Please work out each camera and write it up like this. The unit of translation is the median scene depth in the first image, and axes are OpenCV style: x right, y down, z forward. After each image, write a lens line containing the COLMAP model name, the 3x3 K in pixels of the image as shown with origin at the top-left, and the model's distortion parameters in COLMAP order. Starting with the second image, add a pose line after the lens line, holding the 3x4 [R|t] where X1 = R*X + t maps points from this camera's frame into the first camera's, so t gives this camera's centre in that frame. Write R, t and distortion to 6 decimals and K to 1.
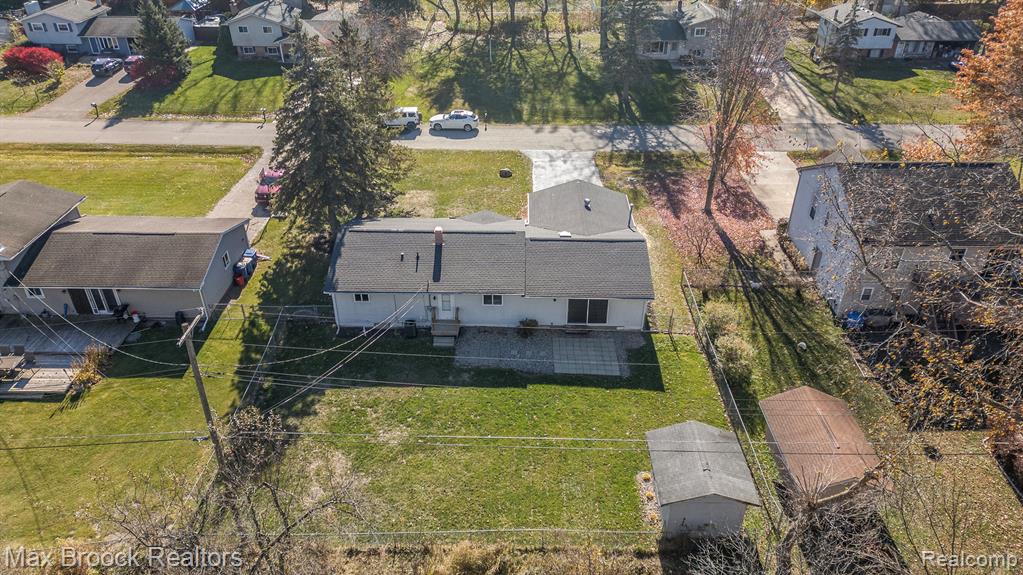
lens RADIAL K [[709.1, 0, 511.3], [0, 709.1, 289.8], [0, 0, 1]] dist [0.051208, -0.015010]
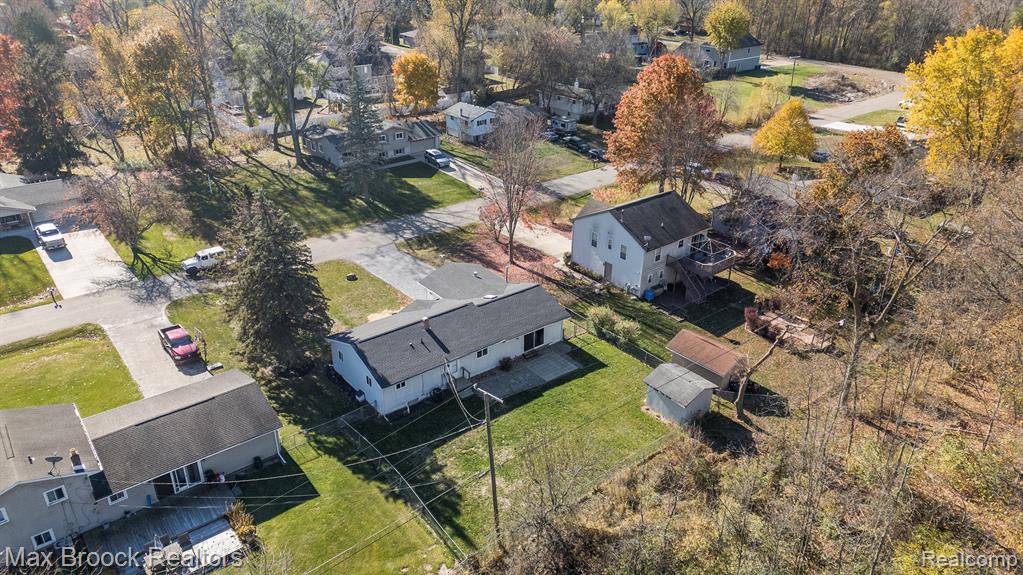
lens RADIAL K [[709.1, 0, 511.0], [0, 709.1, 285.7], [0, 0, 1]] dist [0.051208, -0.015010]
pose [[0.765765, -0.274061, 0.581803, -0.723232], [0.334429, 0.942414, 0.003756, -0.092310], [-0.549329, 0.191695, 0.813321, -0.184887]]
